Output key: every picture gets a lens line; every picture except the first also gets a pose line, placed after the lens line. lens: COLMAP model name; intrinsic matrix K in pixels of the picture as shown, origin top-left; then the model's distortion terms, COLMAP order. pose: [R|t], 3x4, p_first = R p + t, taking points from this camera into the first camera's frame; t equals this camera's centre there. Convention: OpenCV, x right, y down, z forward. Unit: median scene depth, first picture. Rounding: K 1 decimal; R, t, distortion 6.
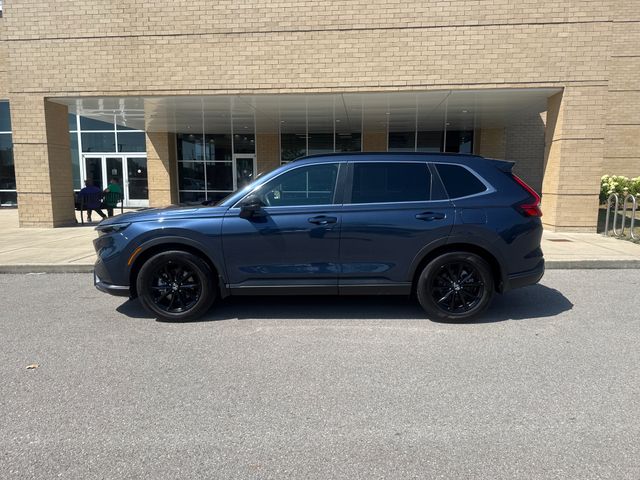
lens RADIAL K [[484.2, 0, 324.7], [0, 484.2, 242.9], [0, 0, 1]] dist [-0.003611, -0.007160]
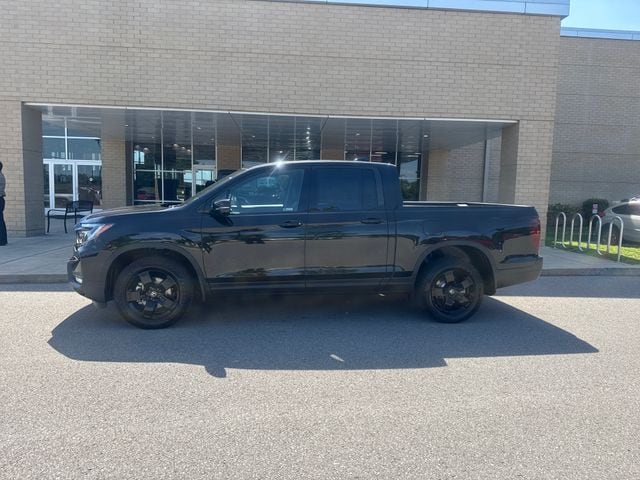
lens RADIAL K [[484.6, 0, 323.1], [0, 484.6, 239.0], [0, 0, 1]] dist [-0.000338, -0.013538]
pose [[0.984686, 0.009210, 0.174095, -0.160792], [-0.003316, 0.999412, -0.034119, 0.003760], [-0.174307, 0.033019, 0.984138, -0.050741]]
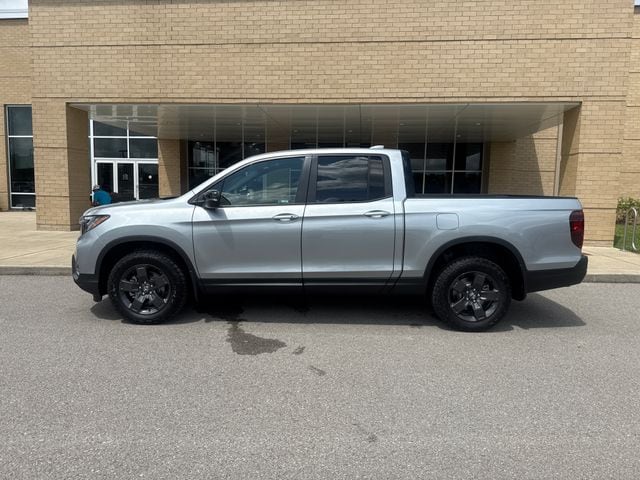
lens RADIAL K [[483.7, 0, 315.0], [0, 483.7, 237.6], [0, 0, 1]] dist [-0.000741, -0.009794]
pose [[0.999720, 0.020285, -0.012185, -0.040317], [-0.020639, 0.999348, -0.029630, 0.001917], [0.011576, 0.029873, 0.999487, -0.003615]]
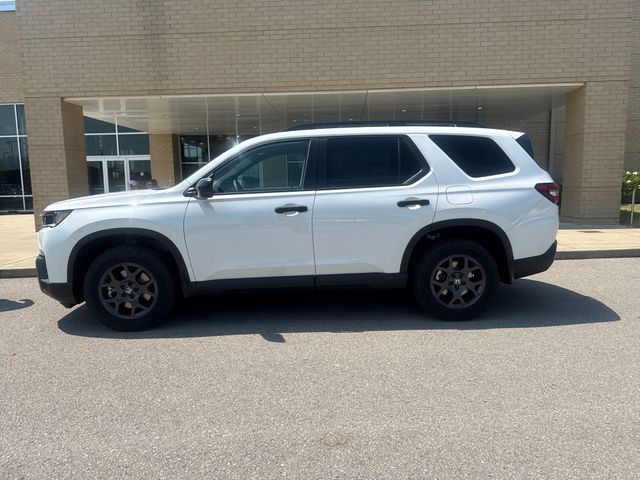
lens RADIAL K [[483.9, 0, 321.0], [0, 483.9, 243.7], [0, 0, 1]] dist [-0.003607, -0.008081]
pose [[0.998884, -0.022572, 0.041494, -0.109087], [0.022760, 0.999733, -0.004056, 0.009637], [-0.041392, 0.004996, 0.999131, 0.006193]]
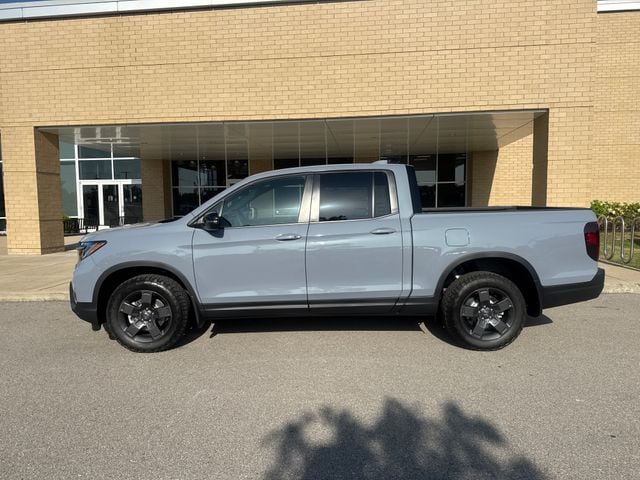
lens RADIAL K [[481.6, 0, 317.9], [0, 481.6, 238.4], [0, 0, 1]] dist [0.004455, -0.012577]
pose [[0.999576, -0.009262, -0.027611, 0.046260], [0.007655, 0.998302, -0.057739, -0.003229], [0.028099, 0.057503, 0.997950, 0.016520]]
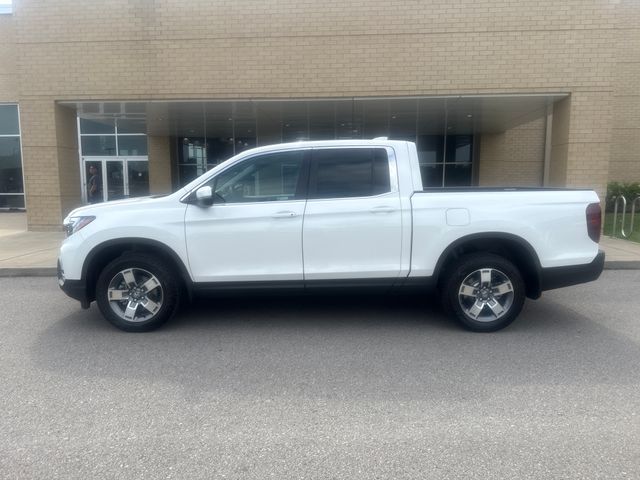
lens RADIAL K [[484.8, 0, 320.0], [0, 484.8, 240.0], [0, 0, 1]] dist [-0.002844, -0.007869]
pose [[0.999799, -0.002588, 0.019895, -0.054599], [0.002857, 0.999905, -0.013498, 0.002309], [-0.019858, 0.013552, 0.999711, -0.009056]]
